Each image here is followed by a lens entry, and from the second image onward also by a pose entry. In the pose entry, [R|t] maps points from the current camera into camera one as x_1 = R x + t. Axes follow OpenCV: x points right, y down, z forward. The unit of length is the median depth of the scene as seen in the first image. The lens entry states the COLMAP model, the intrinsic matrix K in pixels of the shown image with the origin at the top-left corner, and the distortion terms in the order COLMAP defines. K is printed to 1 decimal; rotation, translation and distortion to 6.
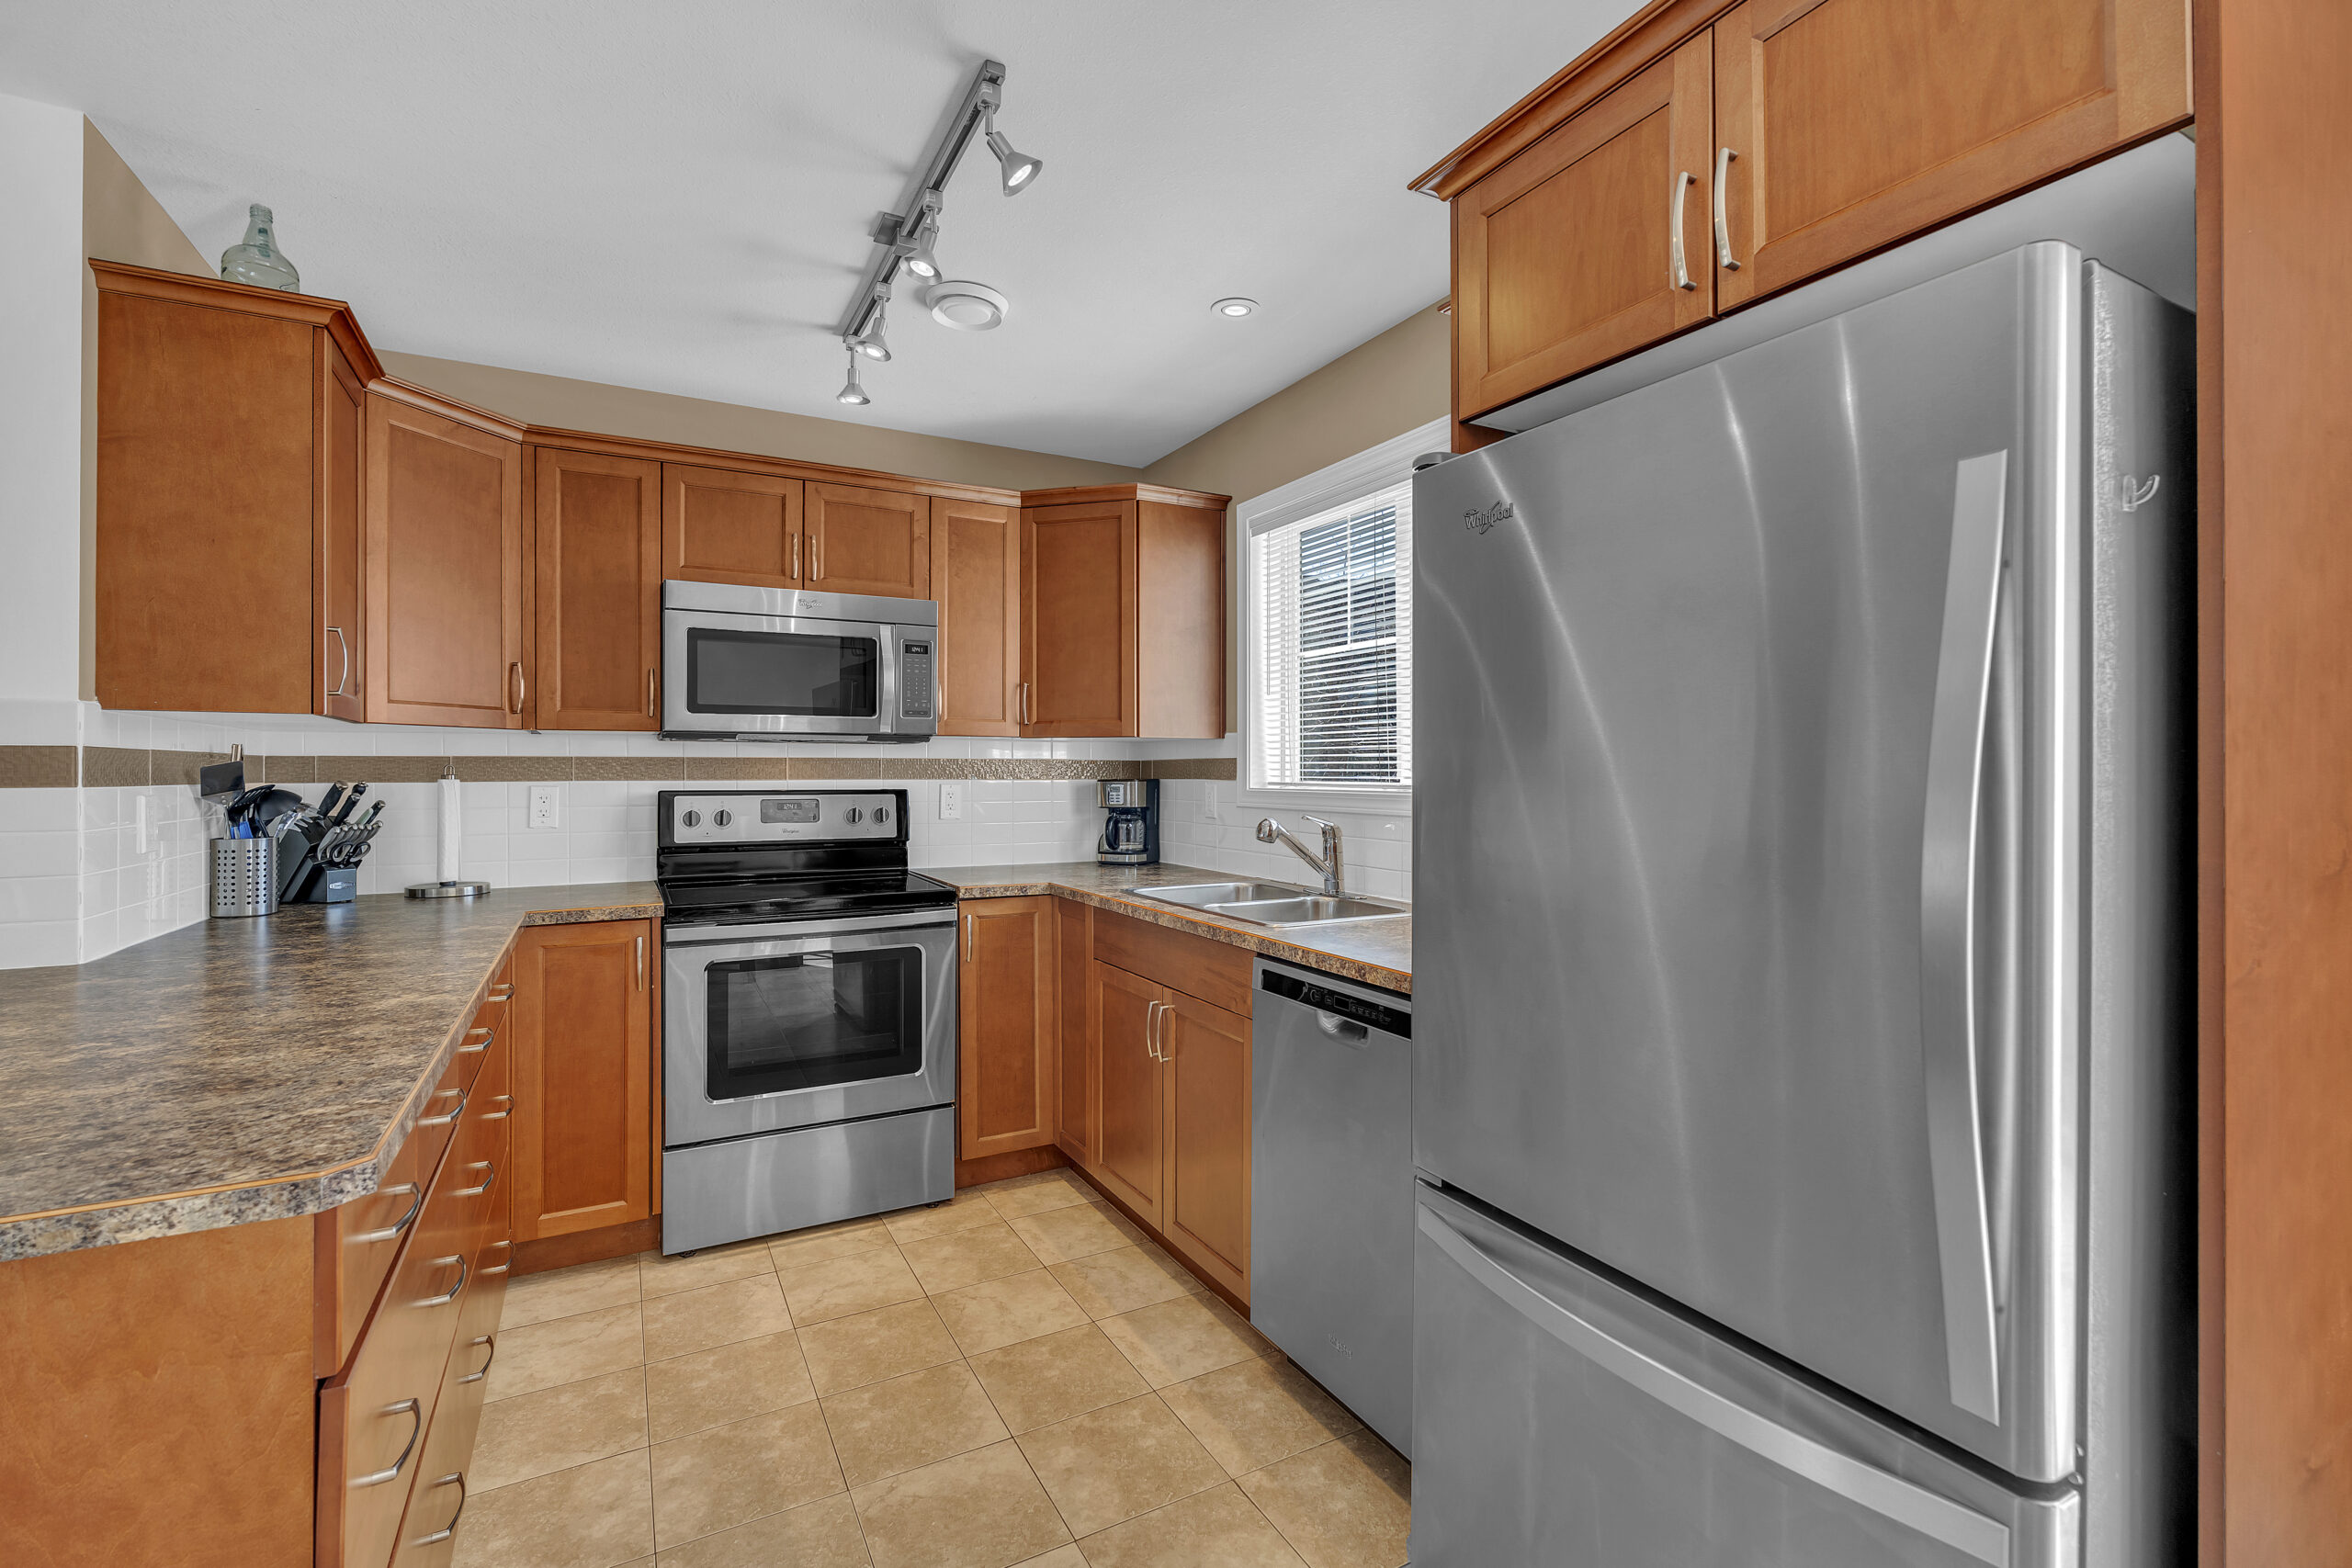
lens RADIAL K [[1042.9, 0, 1164.0], [0, 1042.9, 766.1], [0, 0, 1]] dist [-0.011991, 0.000073]
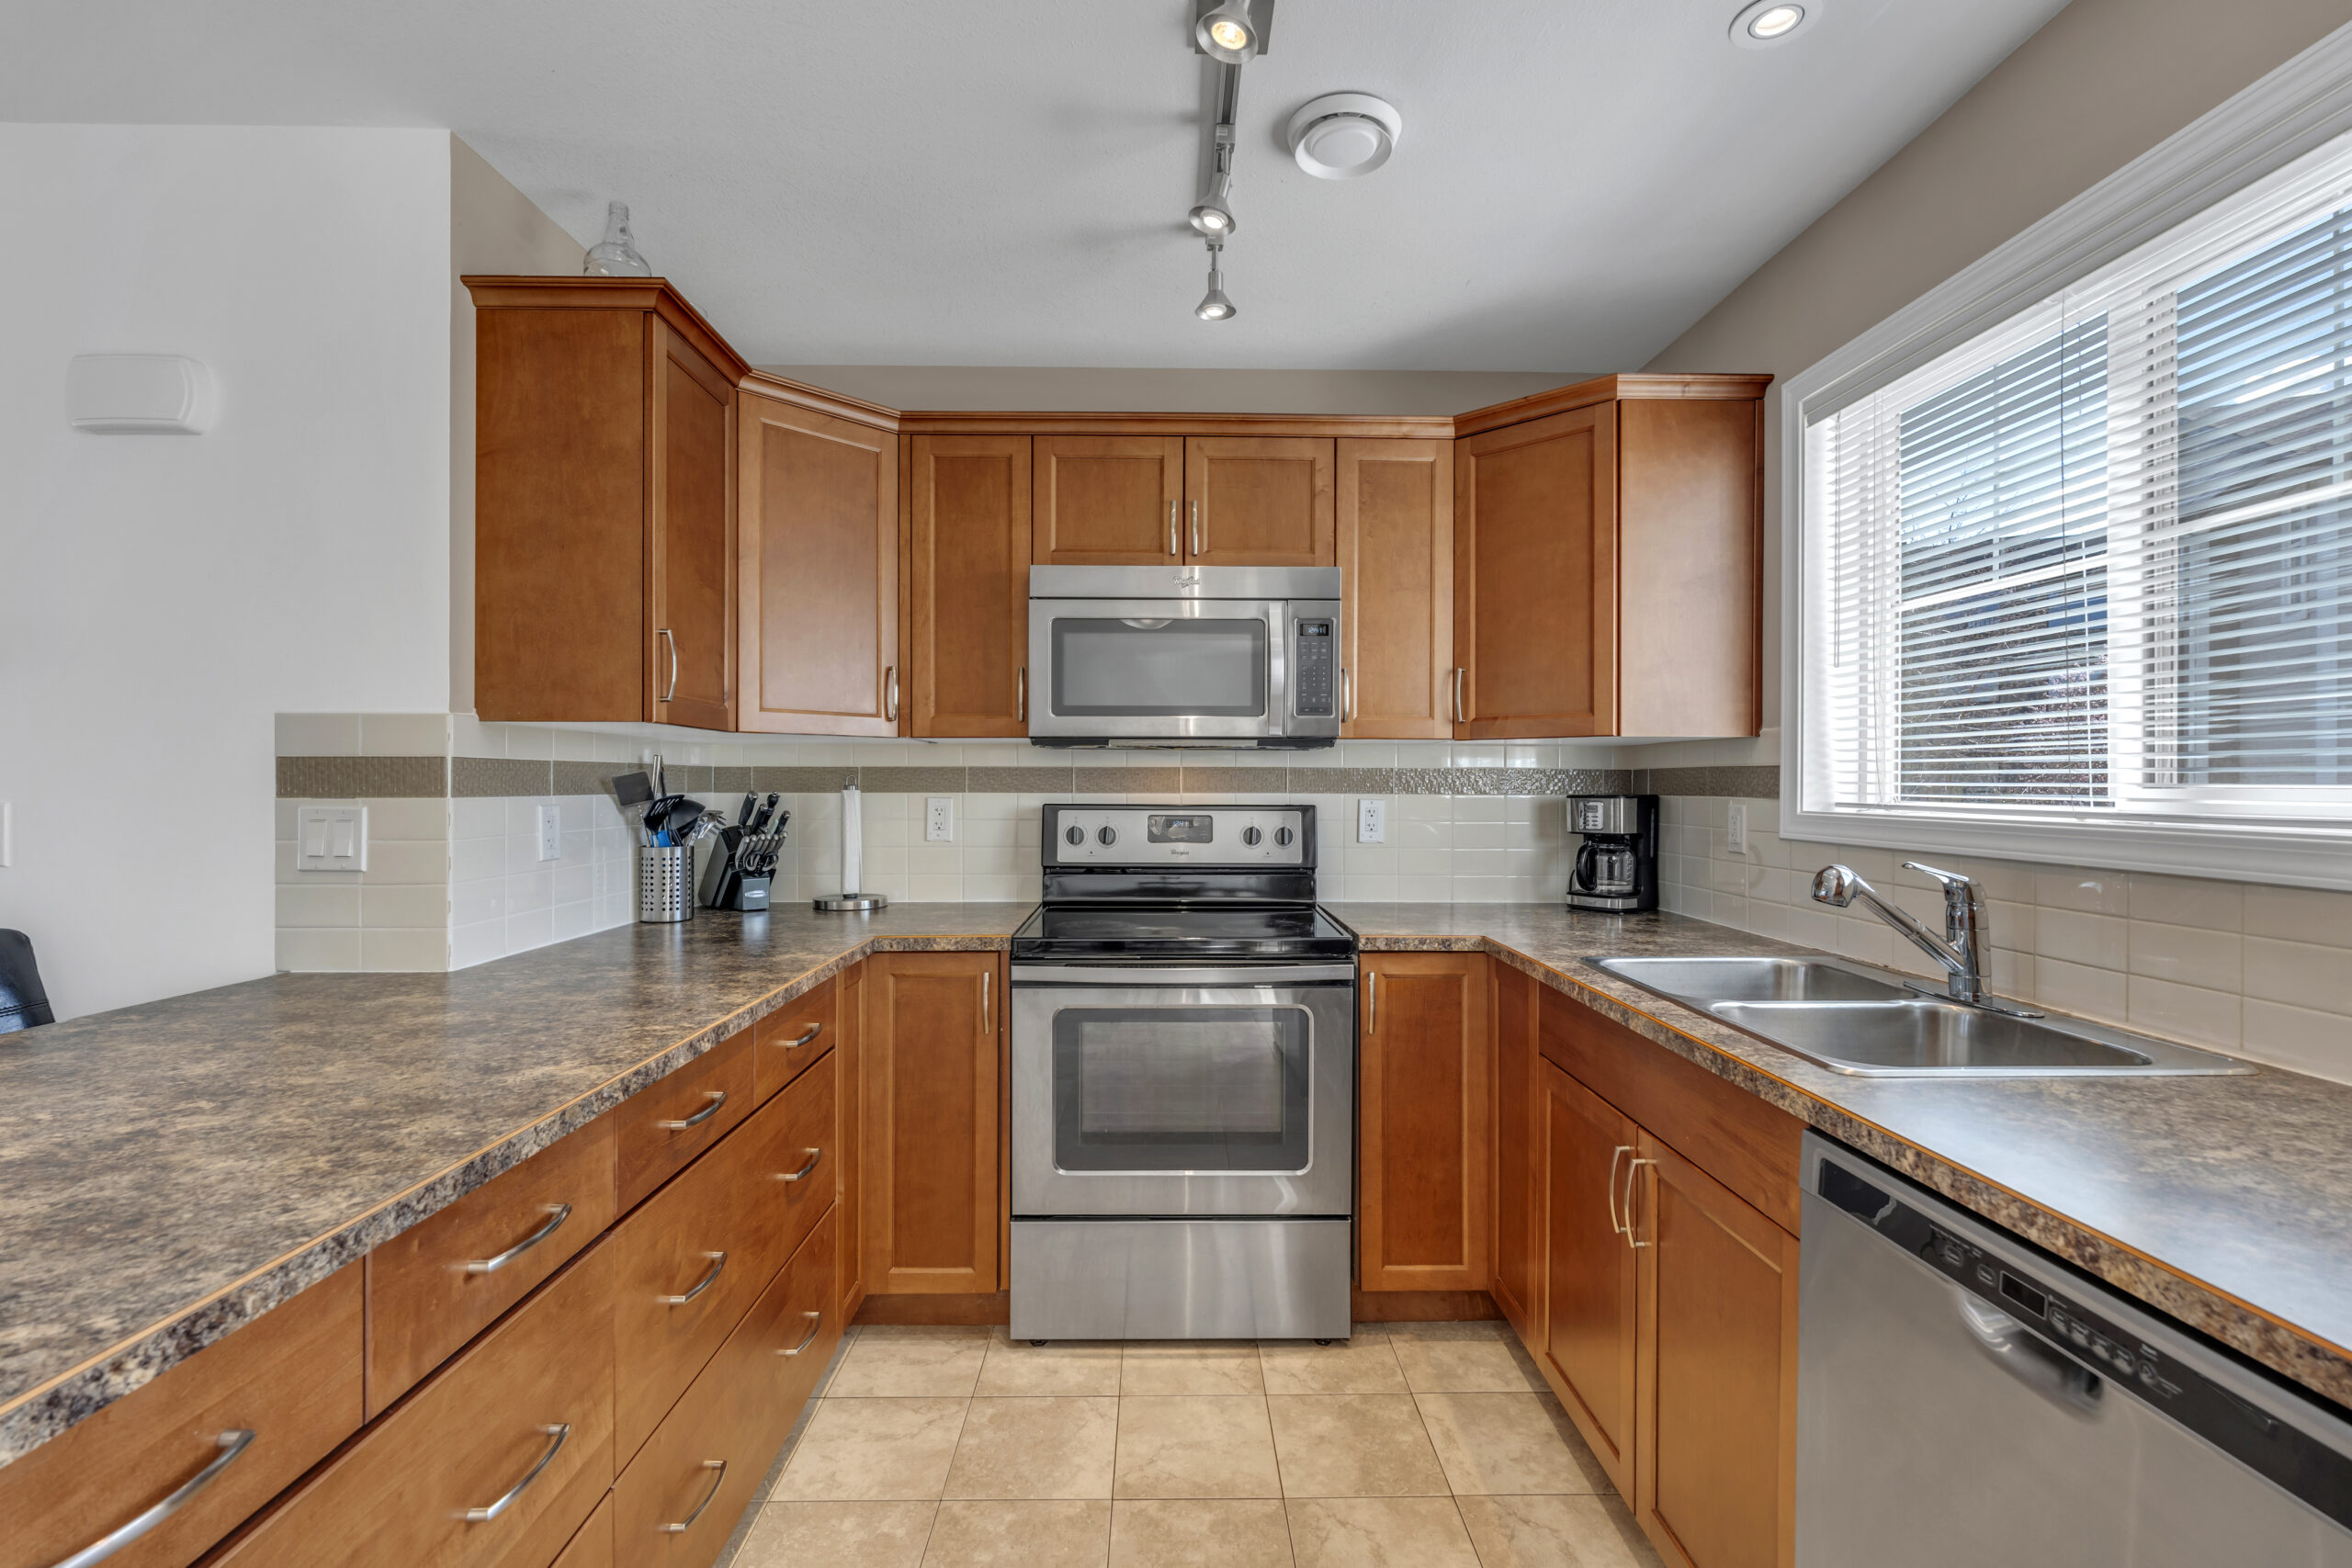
lens RADIAL K [[1023.9, 0, 1175.5], [0, 1023.9, 783.2], [0, 0, 1]] dist [-0.007491, 0.000341]
pose [[0.889879, 0.003689, -0.456182, 0.027836], [-0.000853, 0.999979, 0.006423, -0.000195], [0.456196, -0.005327, 0.889864, 0.286208]]
